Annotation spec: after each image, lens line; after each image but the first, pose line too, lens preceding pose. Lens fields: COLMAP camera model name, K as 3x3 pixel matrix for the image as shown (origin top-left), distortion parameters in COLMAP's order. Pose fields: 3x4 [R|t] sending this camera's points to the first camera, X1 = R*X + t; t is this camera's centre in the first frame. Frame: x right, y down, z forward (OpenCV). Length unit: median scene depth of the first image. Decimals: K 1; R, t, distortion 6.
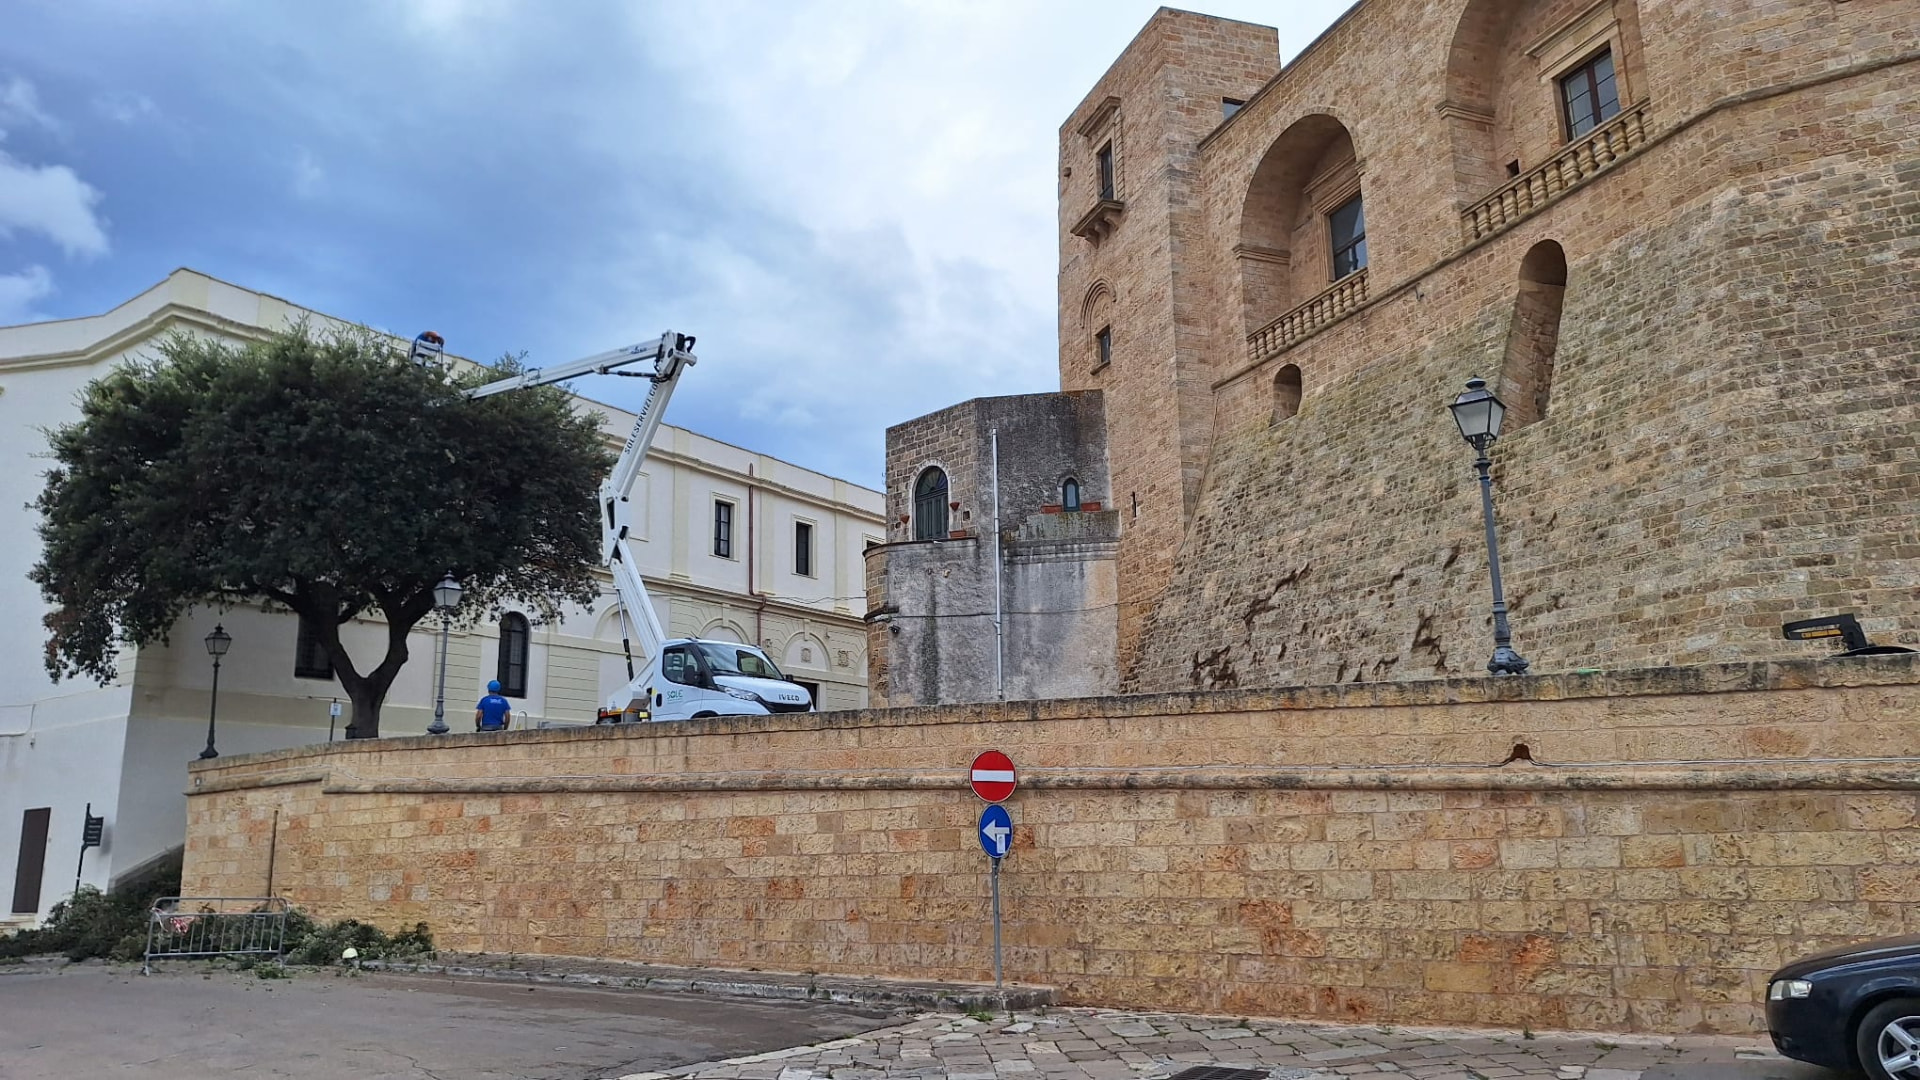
lens RADIAL K [[1462.9, 0, 960.0], [0, 1462.9, 540.0], [0, 0, 1]] dist [0.114372, -0.226915]
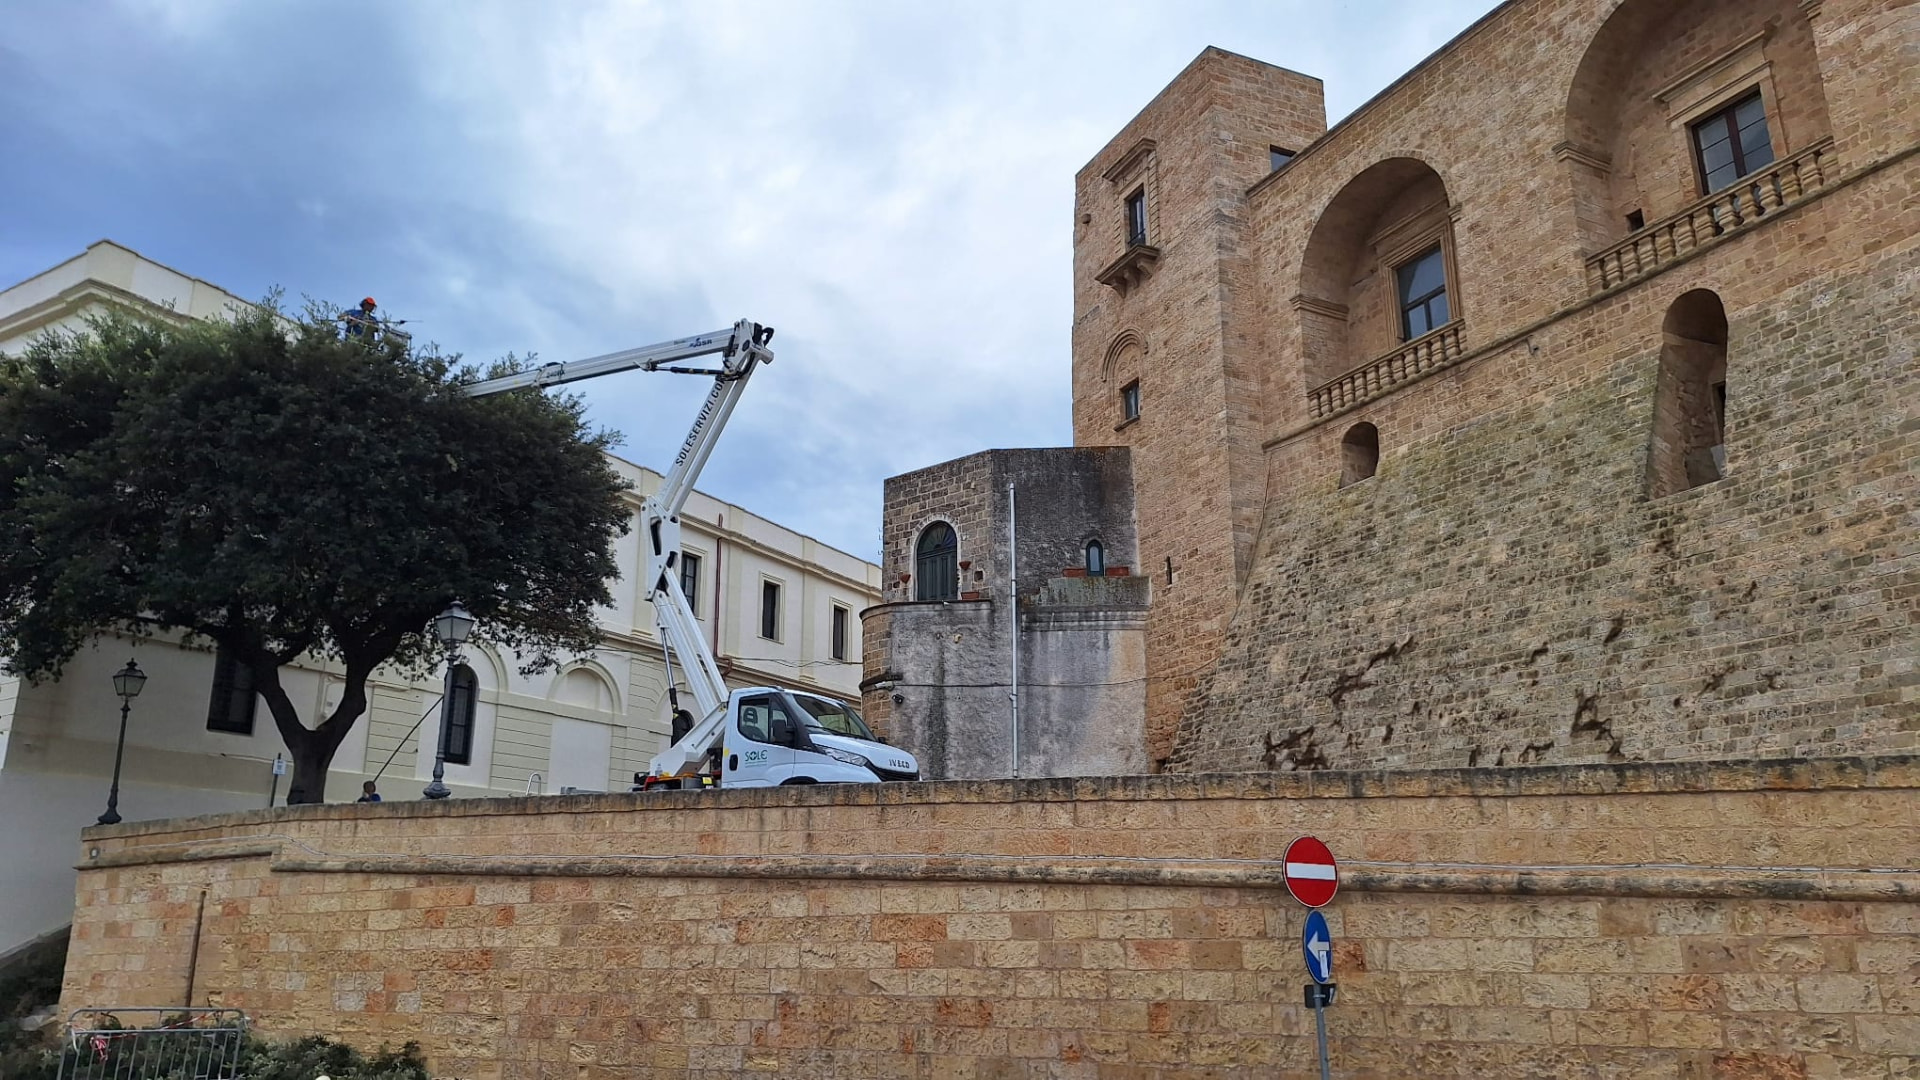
lens RADIAL K [[1433.5, 0, 960.0], [0, 1433.5, 540.0], [0, 0, 1]] dist [0.094591, -0.147462]
pose [[0.993961, 0.045252, 0.099973, -0.141655], [-0.038798, 0.997092, -0.065585, 0.028928], [-0.102650, 0.061311, 0.992826, 0.167024]]
